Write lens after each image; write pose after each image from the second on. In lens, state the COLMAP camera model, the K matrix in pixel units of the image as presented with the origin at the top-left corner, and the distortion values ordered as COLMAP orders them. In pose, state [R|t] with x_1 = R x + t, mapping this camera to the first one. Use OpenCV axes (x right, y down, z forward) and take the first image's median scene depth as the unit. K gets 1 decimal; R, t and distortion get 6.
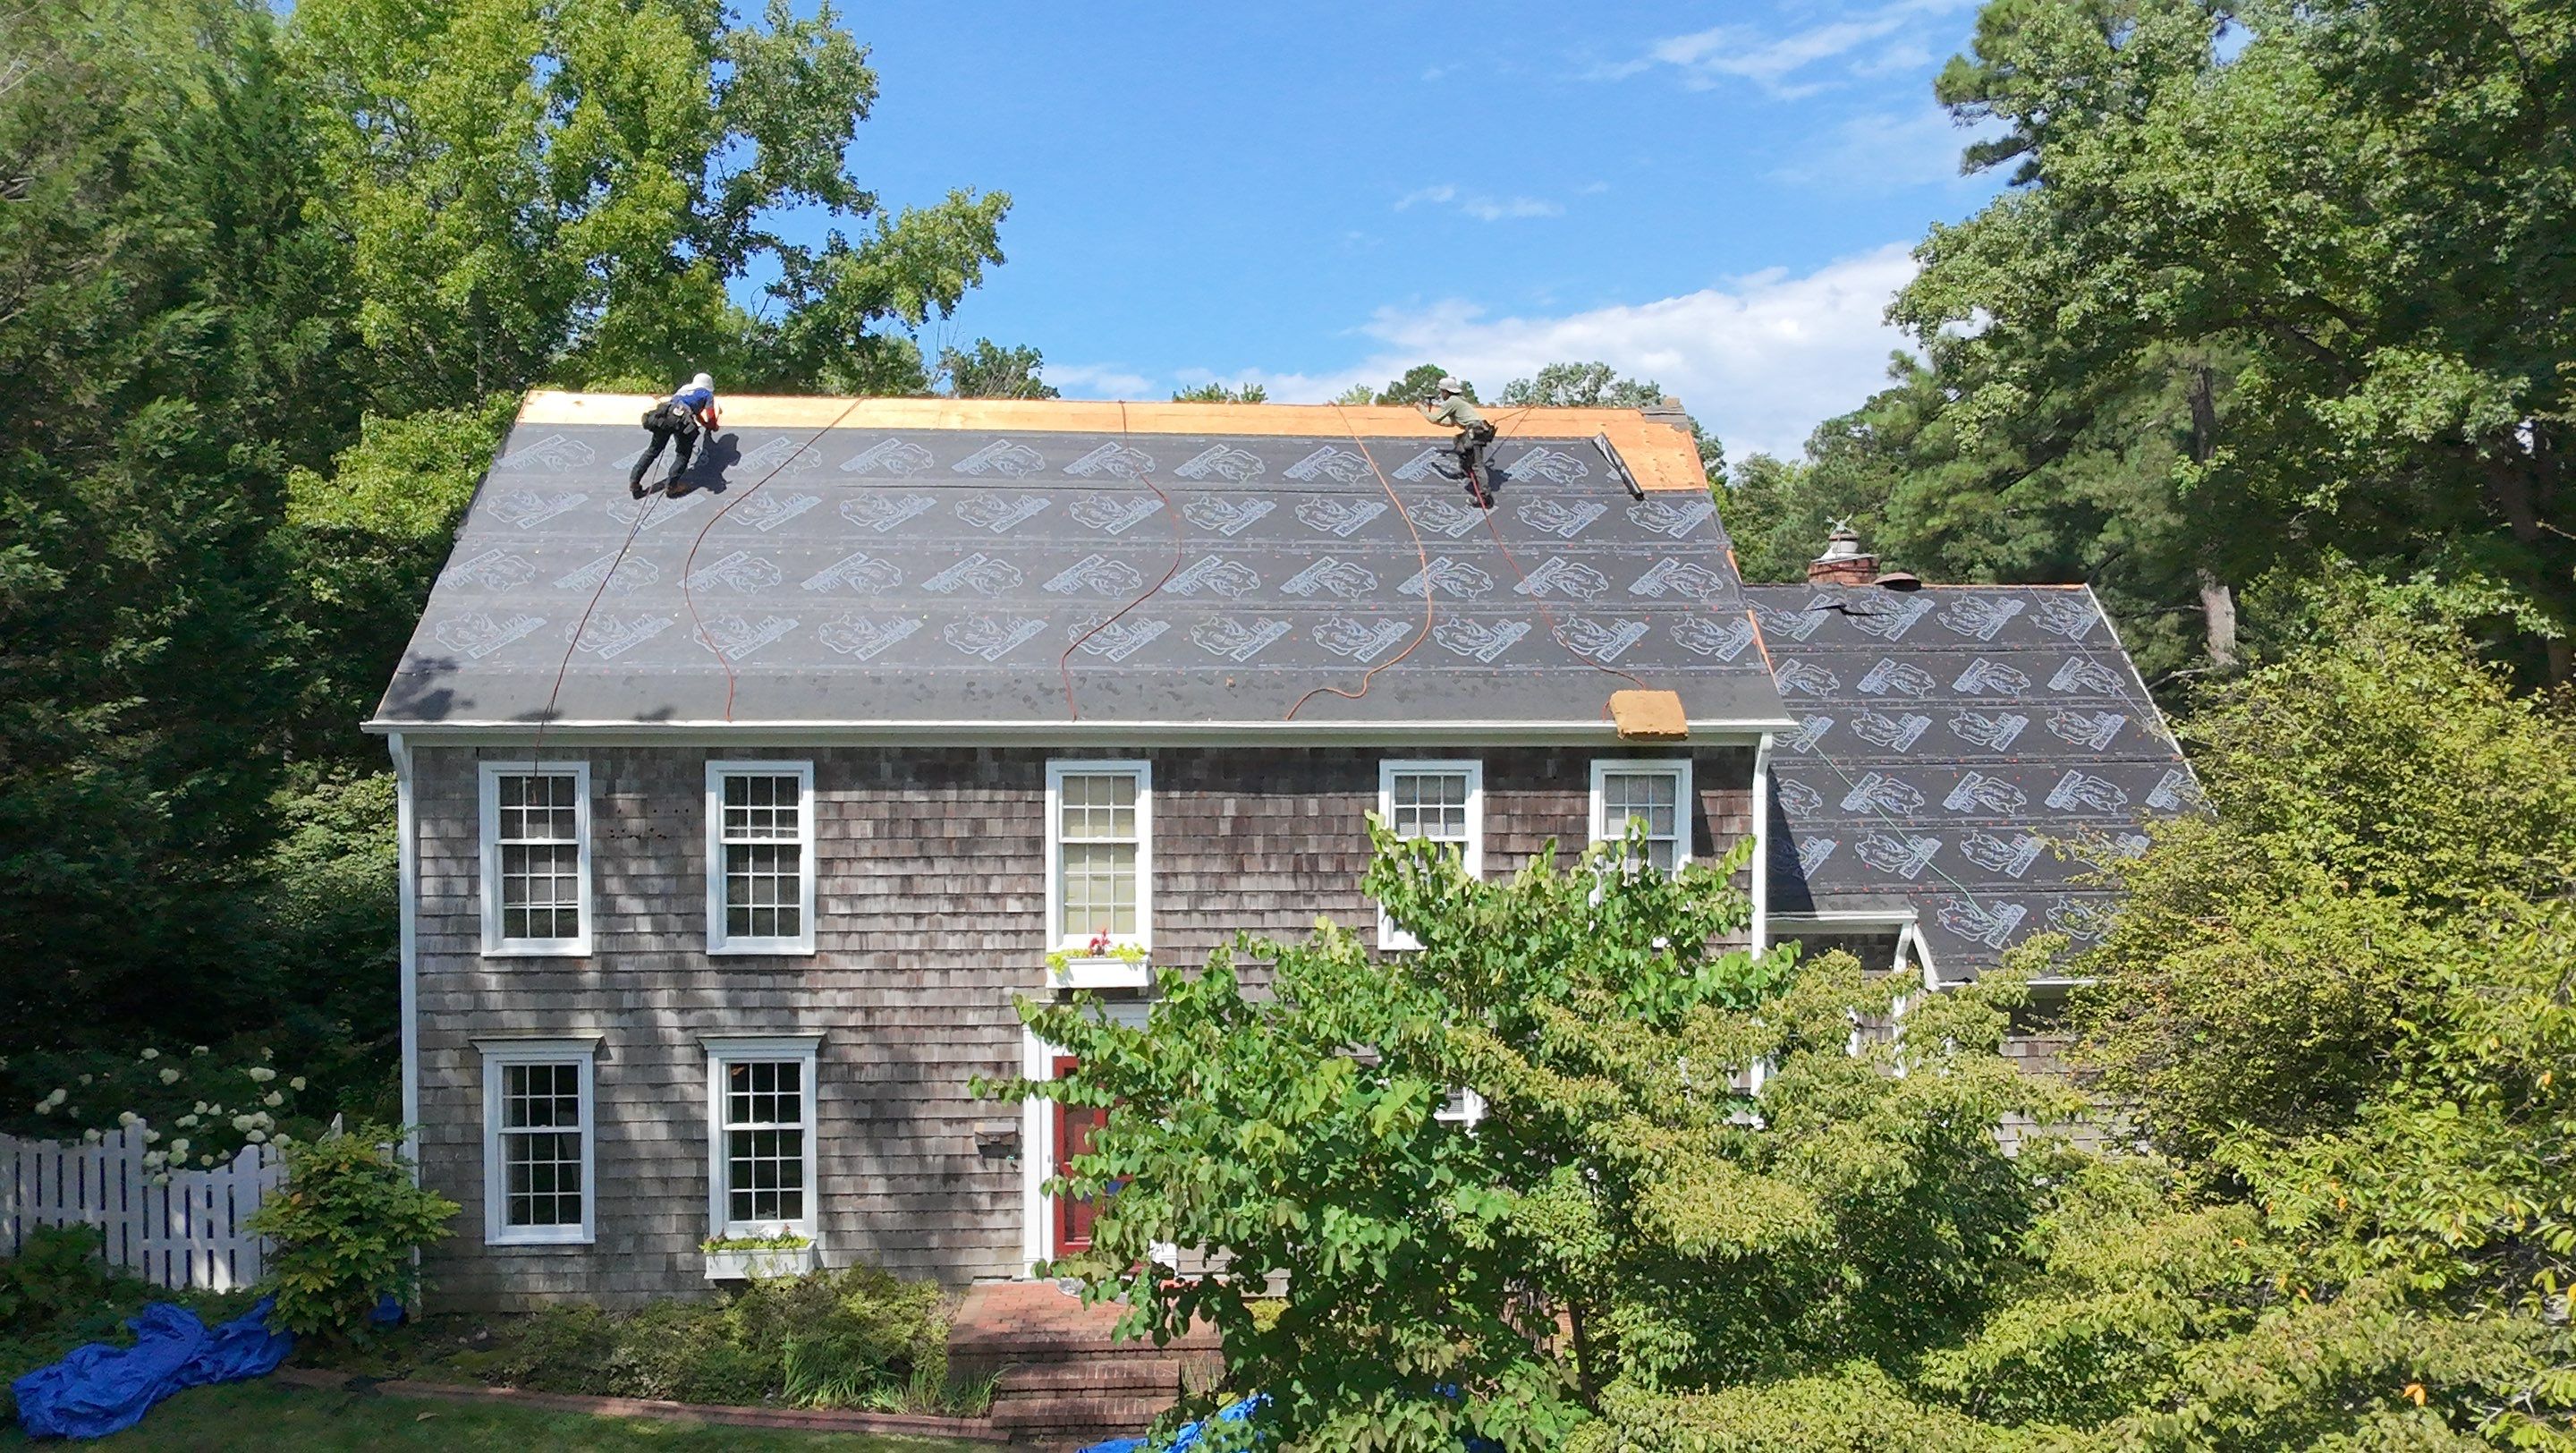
lens RADIAL K [[1644.6, 0, 1290.2], [0, 1644.6, 736.9], [0, 0, 1]] dist [0.007988, 0.001031]
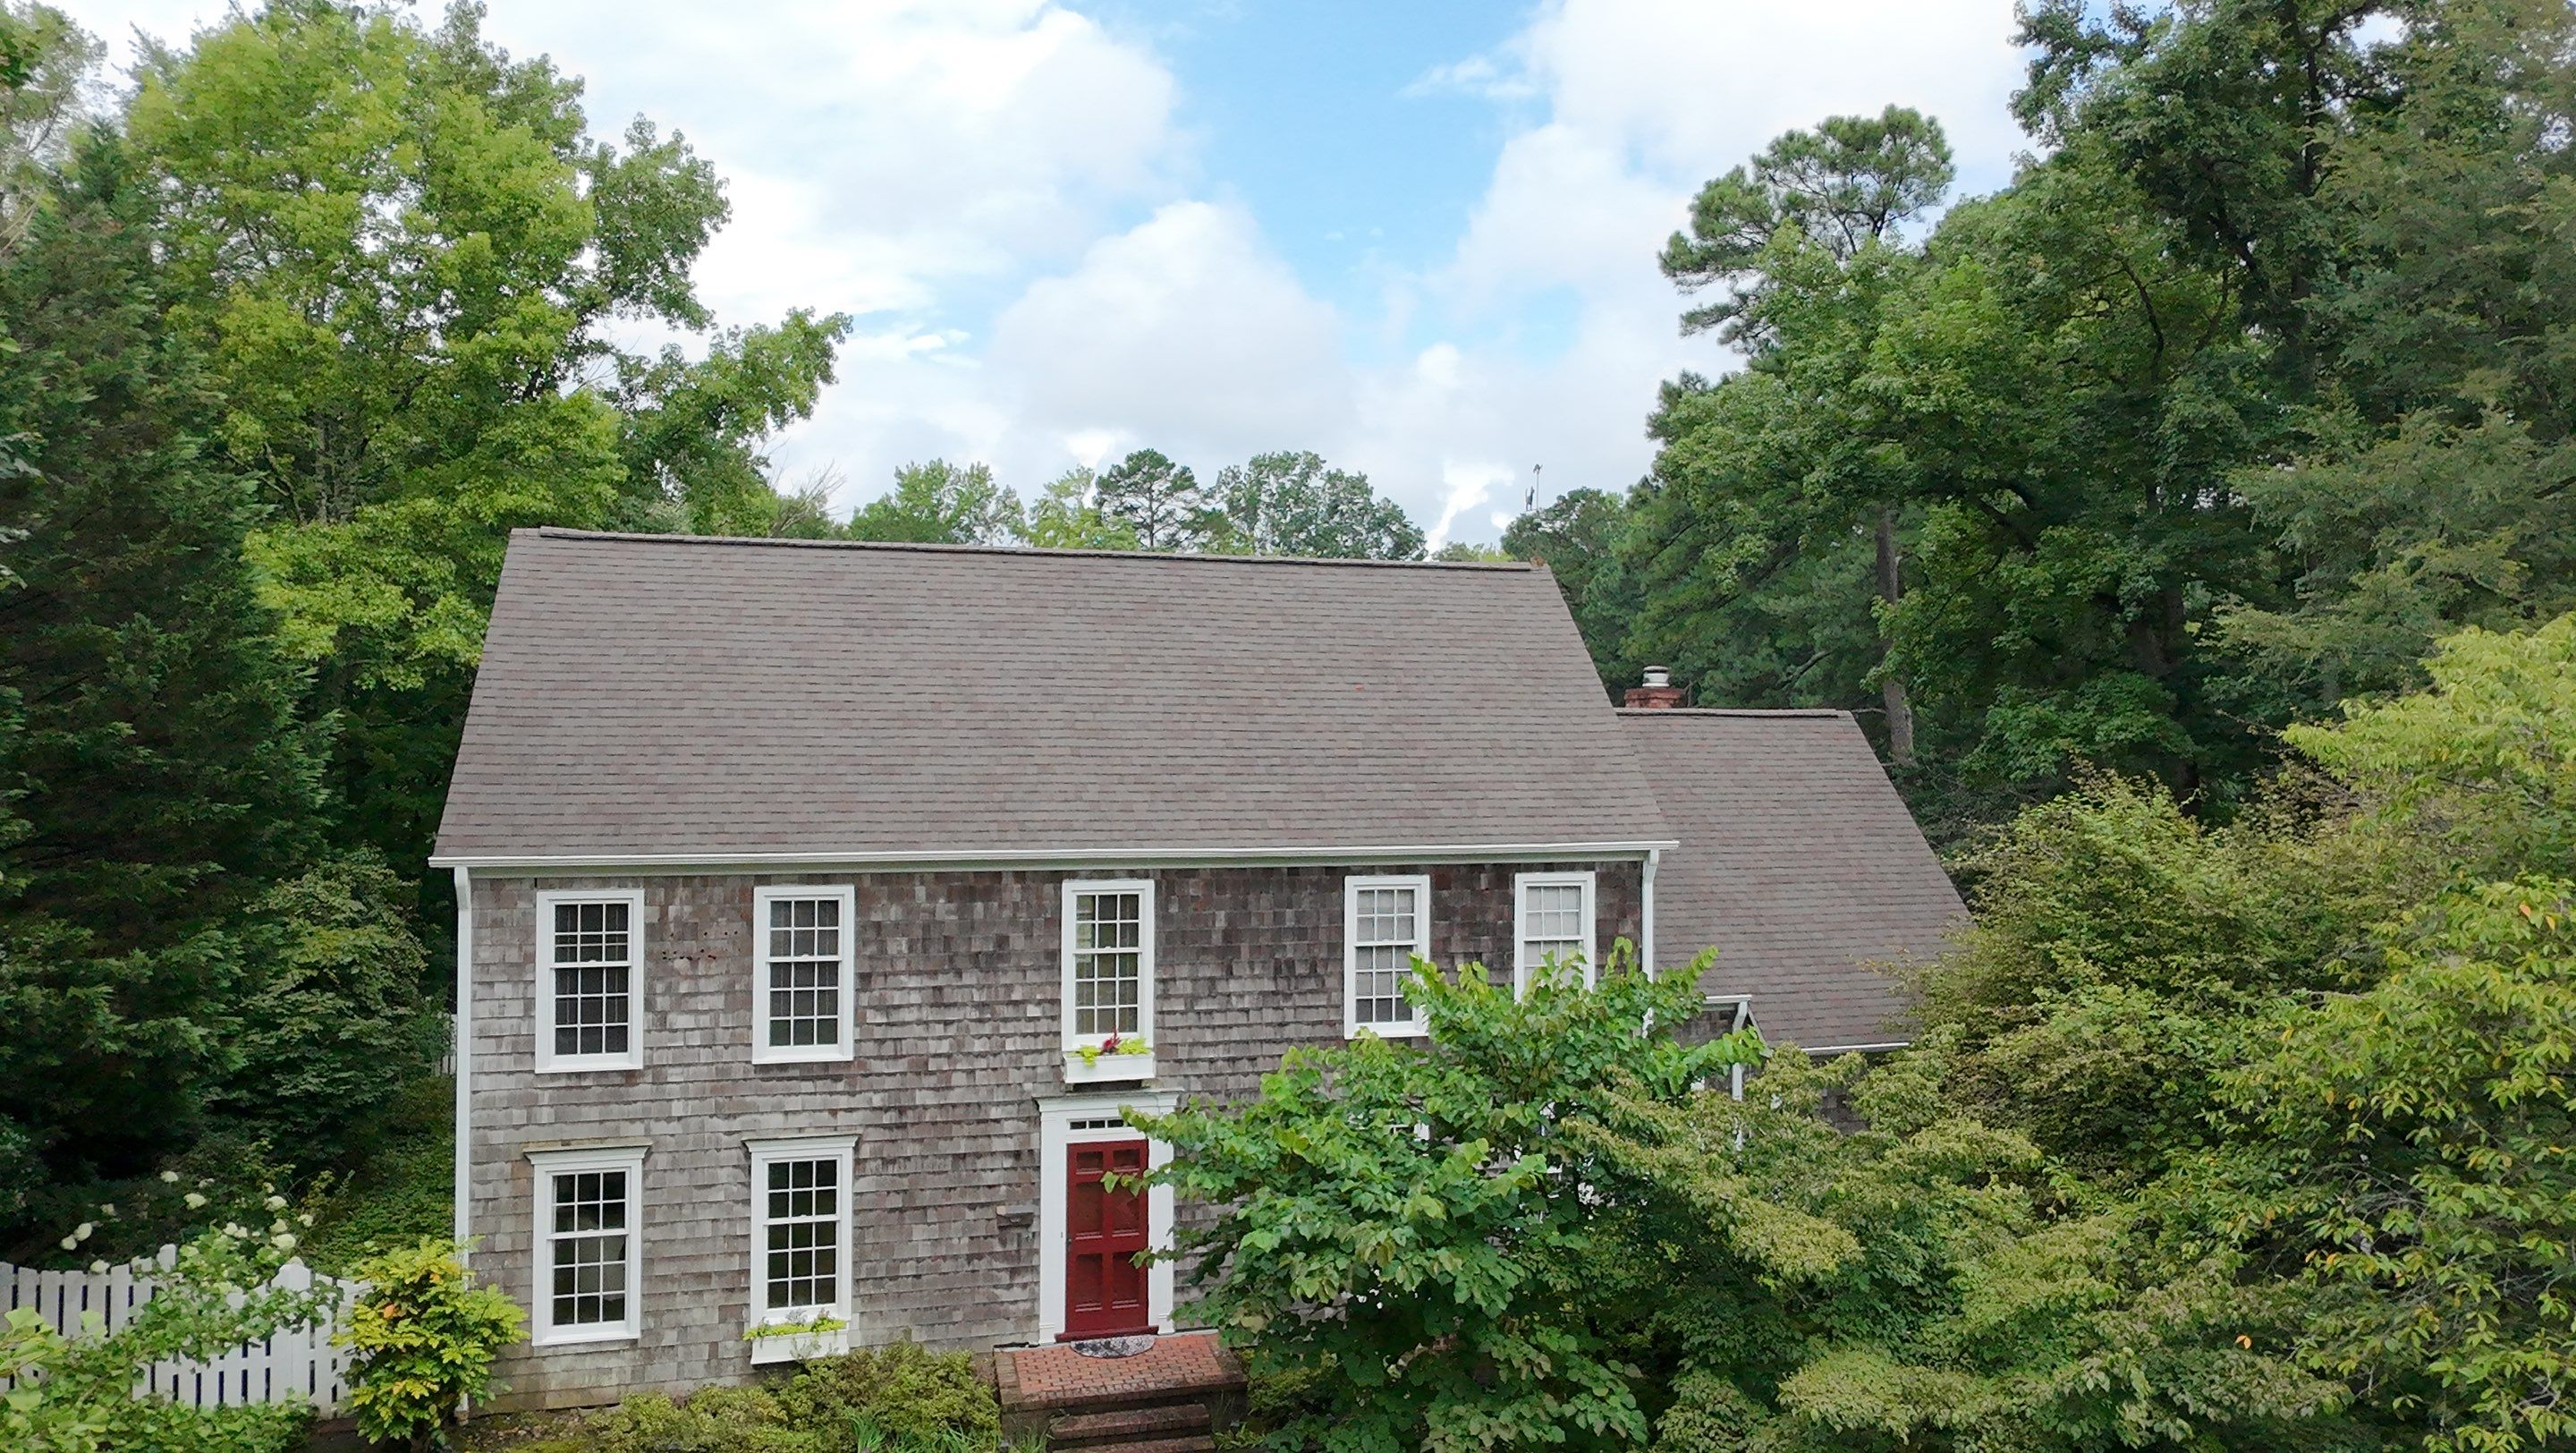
lens RADIAL K [[1644.6, 0, 1290.2], [0, 1644.6, 736.9], [0, 0, 1]] dist [0.007988, 0.001031]
pose [[0.980966, 0.002932, 0.194160, -0.214954], [0.004870, 0.999200, -0.039697, -0.040371], [-0.194121, 0.039887, 0.980166, -0.153932]]
